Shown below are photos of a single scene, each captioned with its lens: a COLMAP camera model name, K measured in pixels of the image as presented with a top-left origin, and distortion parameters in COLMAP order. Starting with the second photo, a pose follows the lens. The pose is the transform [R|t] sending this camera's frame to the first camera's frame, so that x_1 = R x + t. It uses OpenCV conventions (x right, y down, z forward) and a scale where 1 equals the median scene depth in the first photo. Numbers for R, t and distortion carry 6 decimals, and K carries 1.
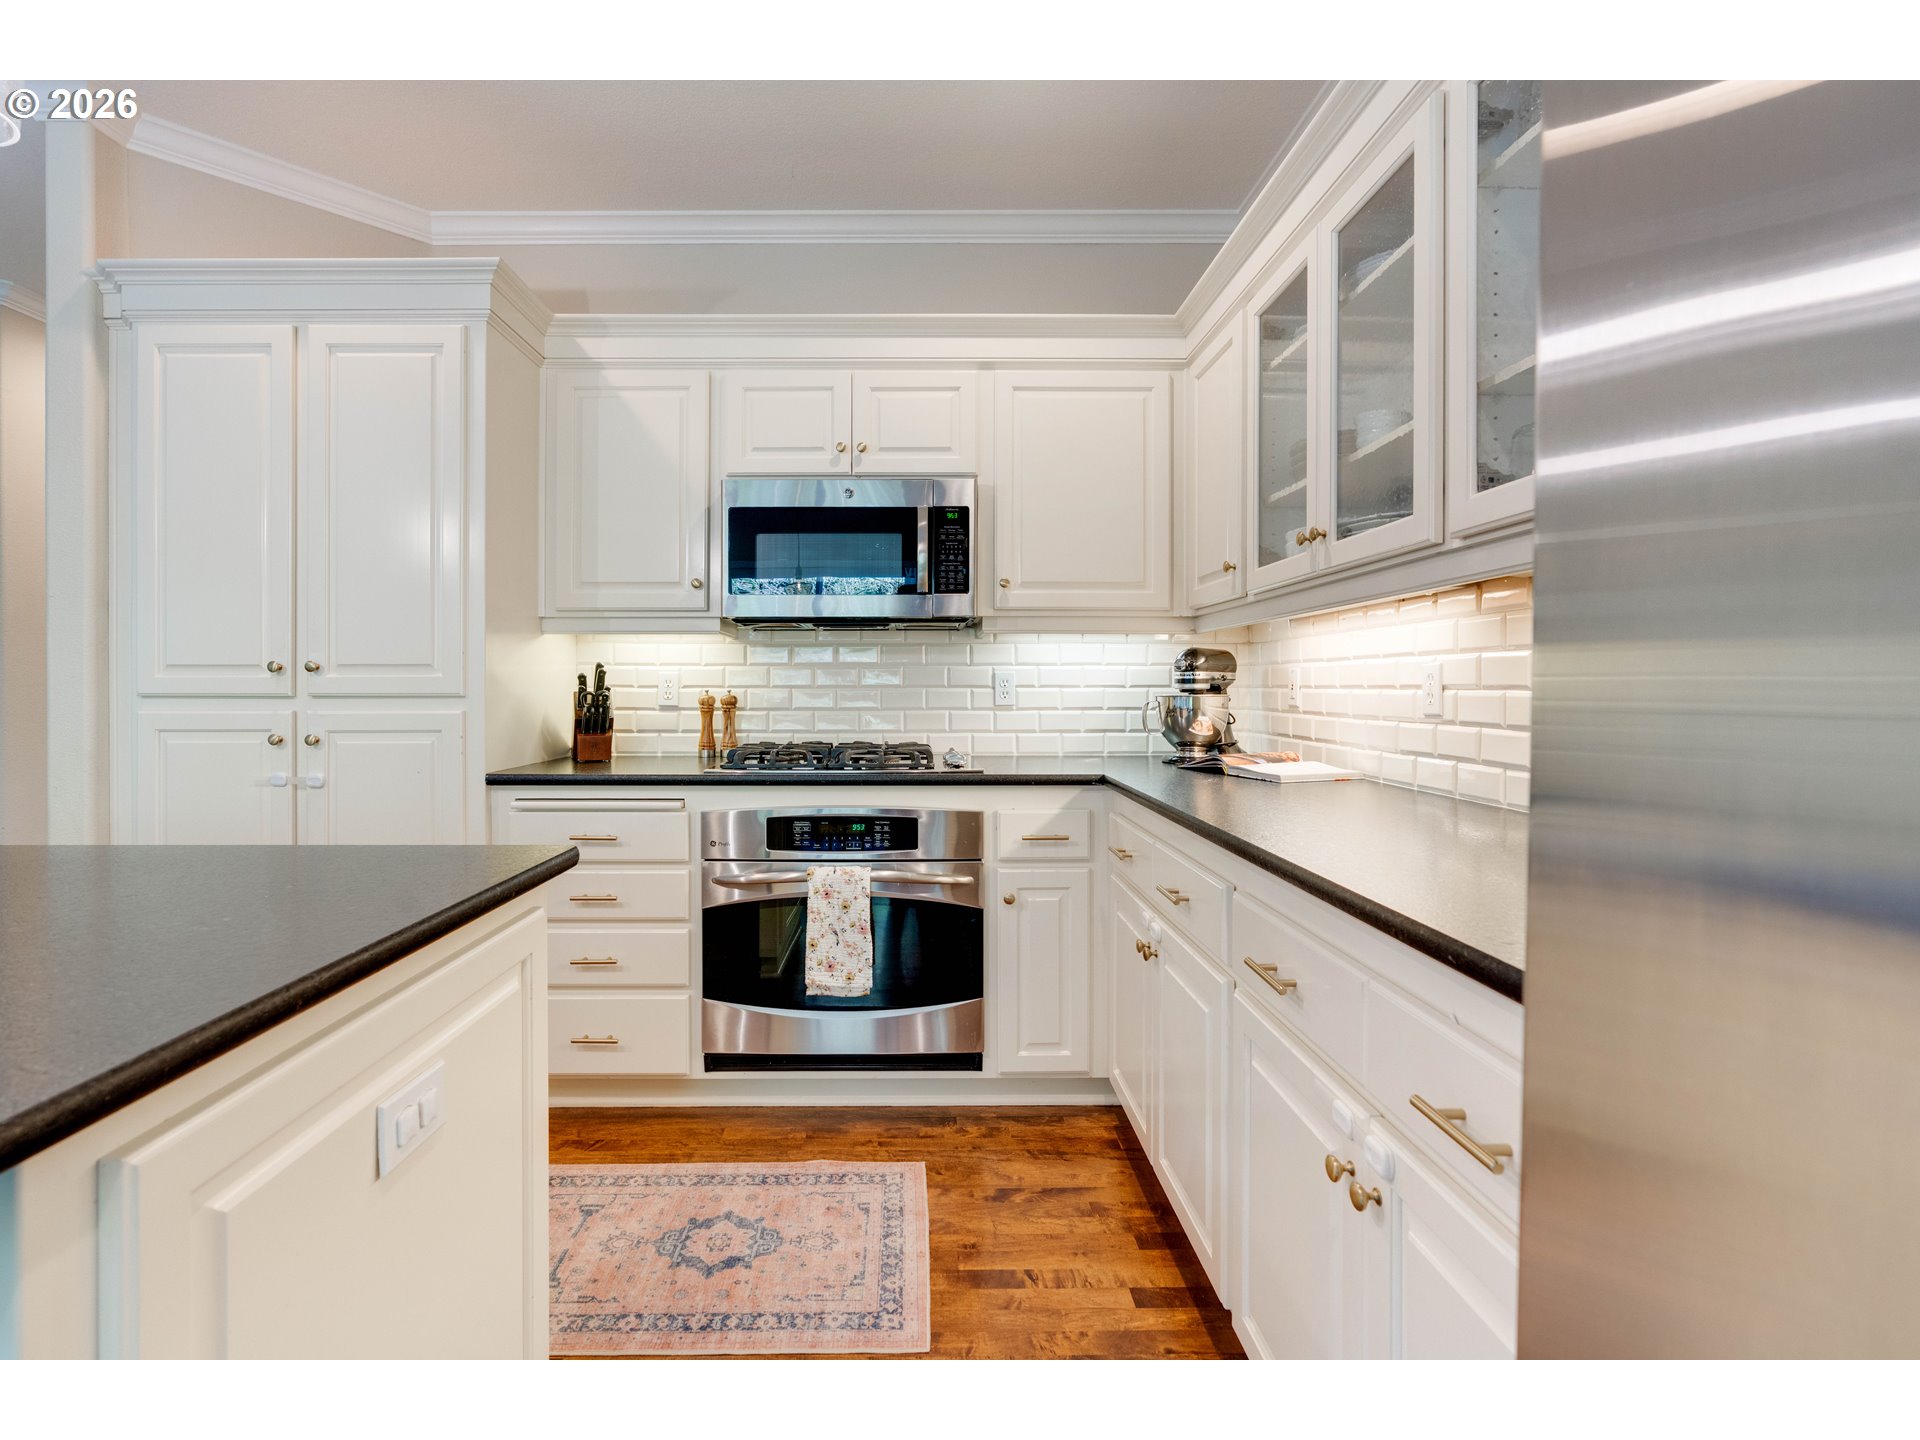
lens RADIAL K [[927.8, 0, 958.3], [0, 927.8, 707.7], [0, 0, 1]] dist [0.006893, 0.000410]
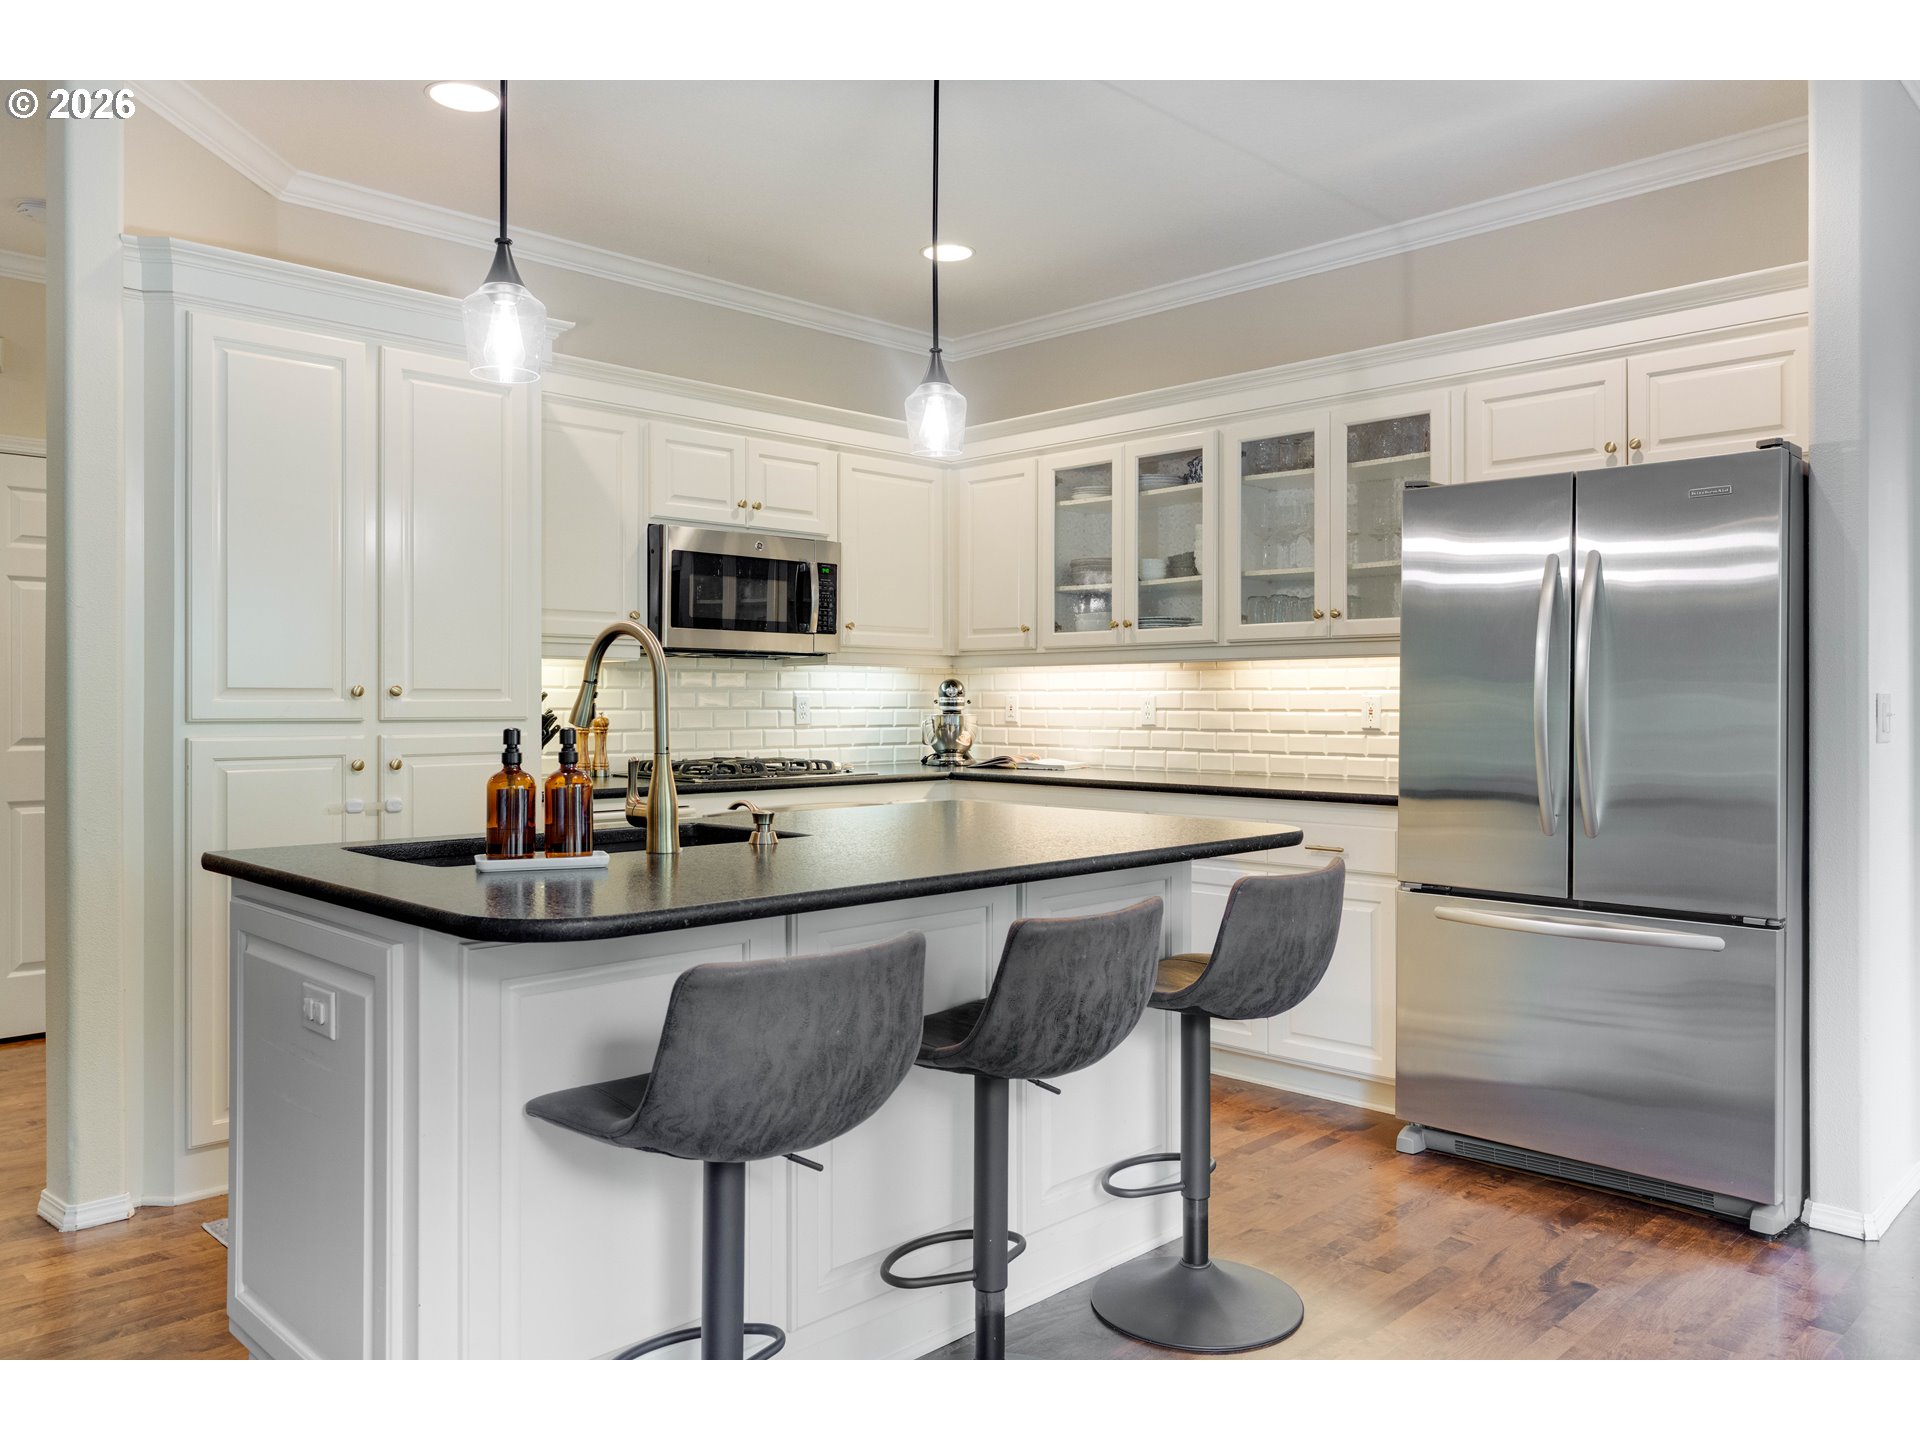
lens RADIAL K [[1382.2, 0, 959.8], [0, 1382.2, 717.0], [0, 0, 1]] dist [-0.002042, -0.000576]
pose [[0.707748, -0.005181, 0.706446, -1.160795], [0.006864, 0.999976, 0.000457, -0.011338], [-0.706431, 0.004526, 0.707767, -0.419992]]
